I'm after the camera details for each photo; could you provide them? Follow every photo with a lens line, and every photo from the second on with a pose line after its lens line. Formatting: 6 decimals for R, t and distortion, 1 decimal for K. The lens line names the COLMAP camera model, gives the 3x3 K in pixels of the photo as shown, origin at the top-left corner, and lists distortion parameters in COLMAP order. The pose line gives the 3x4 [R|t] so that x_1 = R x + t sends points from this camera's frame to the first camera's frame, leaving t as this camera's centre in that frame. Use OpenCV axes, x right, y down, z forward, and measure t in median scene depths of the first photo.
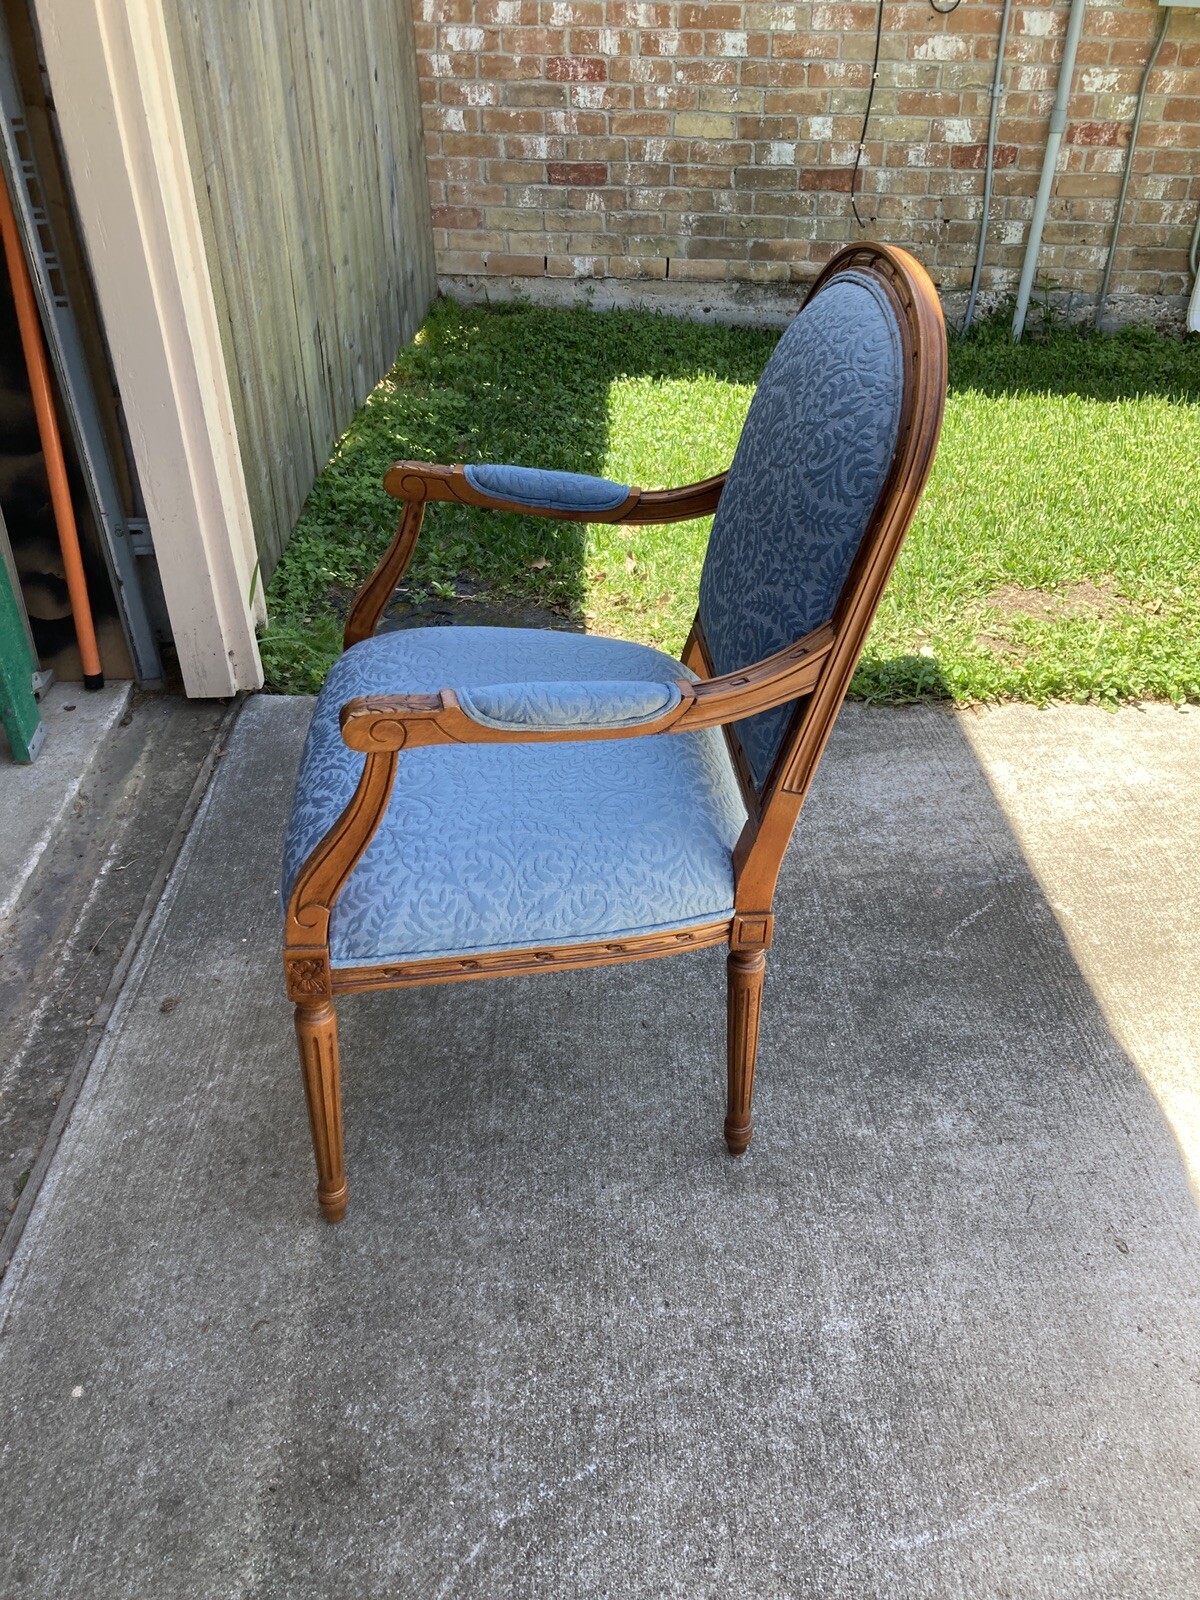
lens RADIAL K [[1276.6, 0, 620.2], [0, 1276.6, 818.9], [0, 0, 1]] dist [-0.013966, 0.037013]
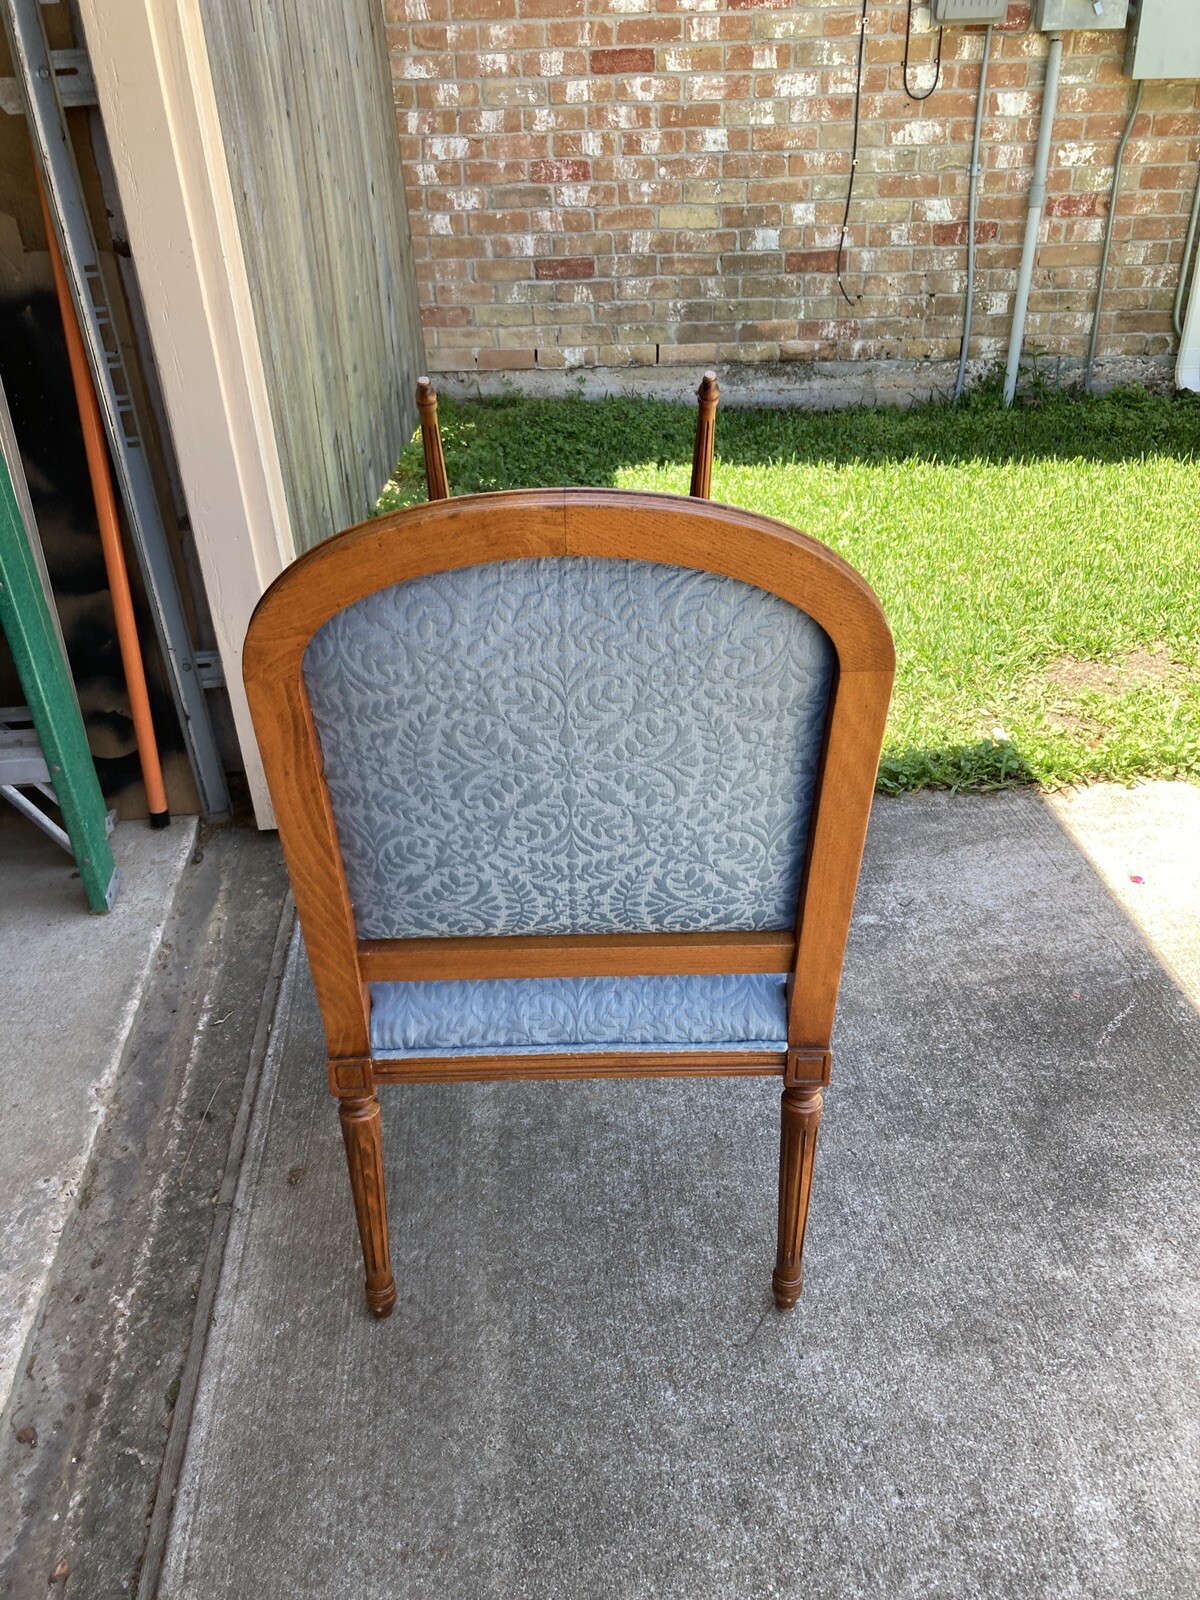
lens RADIAL K [[1276.6, 0, 591.5], [0, 1276.6, 801.8], [0, 0, 1]] dist [-0.013966, 0.037013]
pose [[0.998182, -0.058641, 0.013898, -0.099265], [0.059386, 0.996357, -0.061213, -0.042111], [-0.010258, 0.061927, 0.998028, 0.032868]]
